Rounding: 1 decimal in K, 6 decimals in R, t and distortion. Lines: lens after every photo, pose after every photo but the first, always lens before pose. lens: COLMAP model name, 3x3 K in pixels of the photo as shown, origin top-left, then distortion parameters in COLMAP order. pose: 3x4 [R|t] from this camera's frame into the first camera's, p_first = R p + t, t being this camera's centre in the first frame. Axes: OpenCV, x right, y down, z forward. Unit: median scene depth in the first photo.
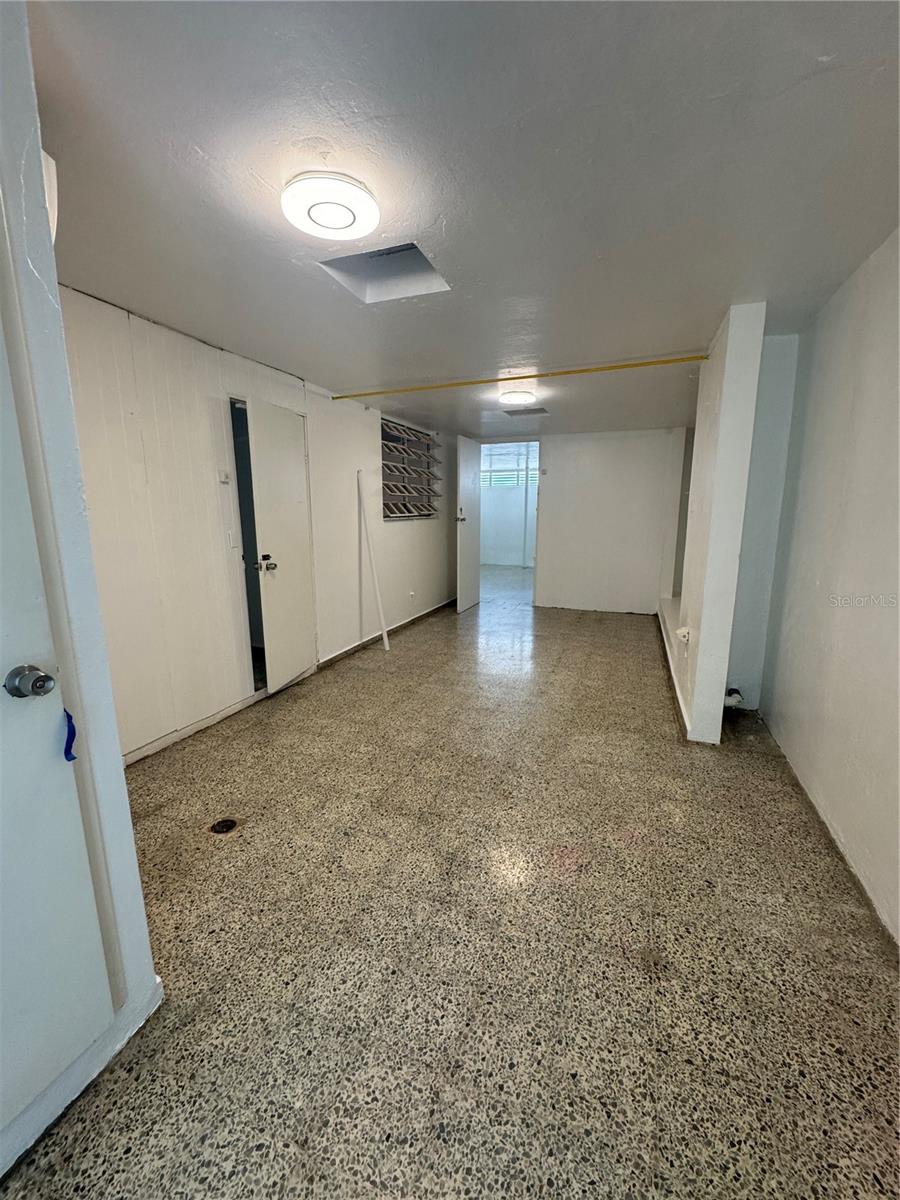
lens RADIAL K [[478.4, 0, 451.2], [0, 478.4, 602.9], [0, 0, 1]] dist [-0.000922, 0.000413]
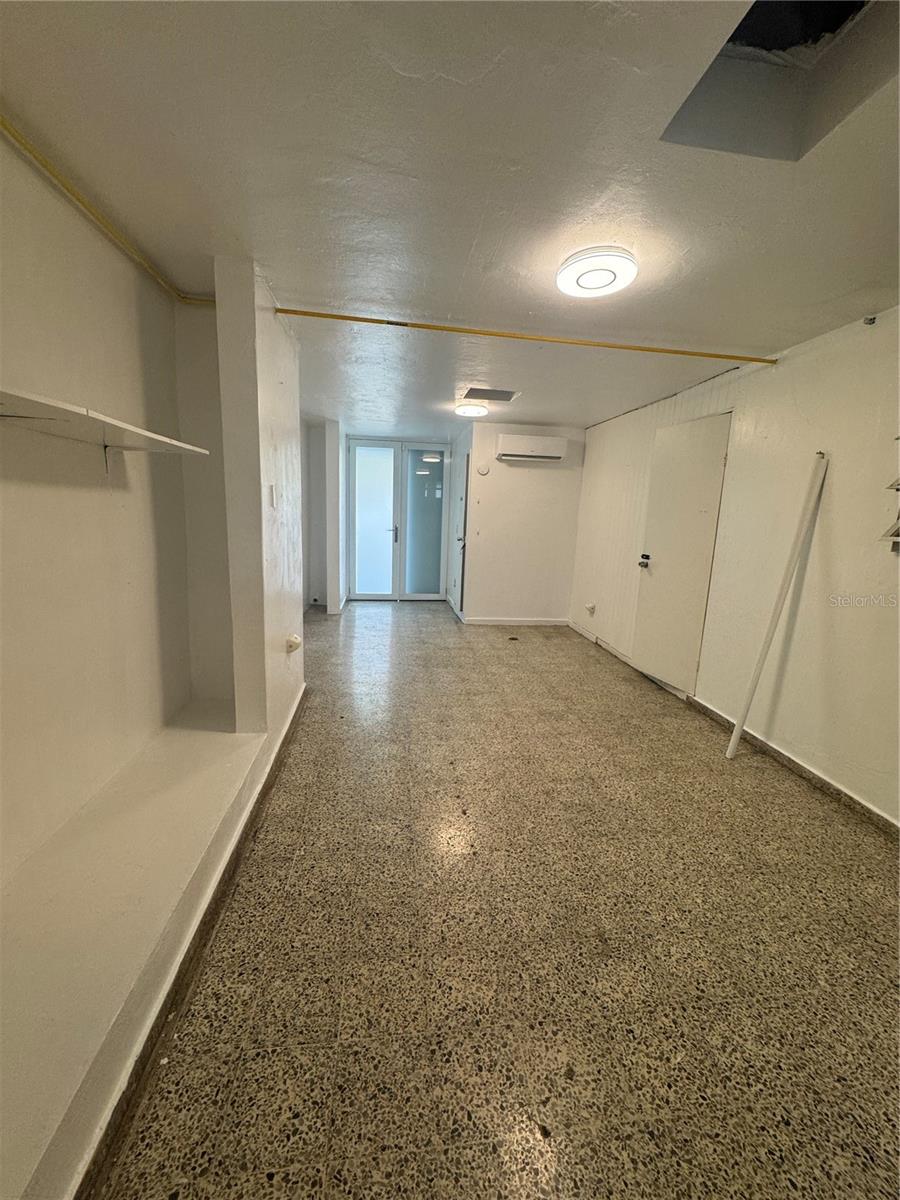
lens RADIAL K [[478.4, 0, 450.0], [0, 478.4, 600.1], [0, 0, 1]] dist [-0.000922, 0.000413]
pose [[-0.883673, 0.053272, -0.465063, 0.577276], [-0.123702, 0.931610, 0.341762, -0.318730], [0.451464, 0.359535, -0.816648, 1.660185]]
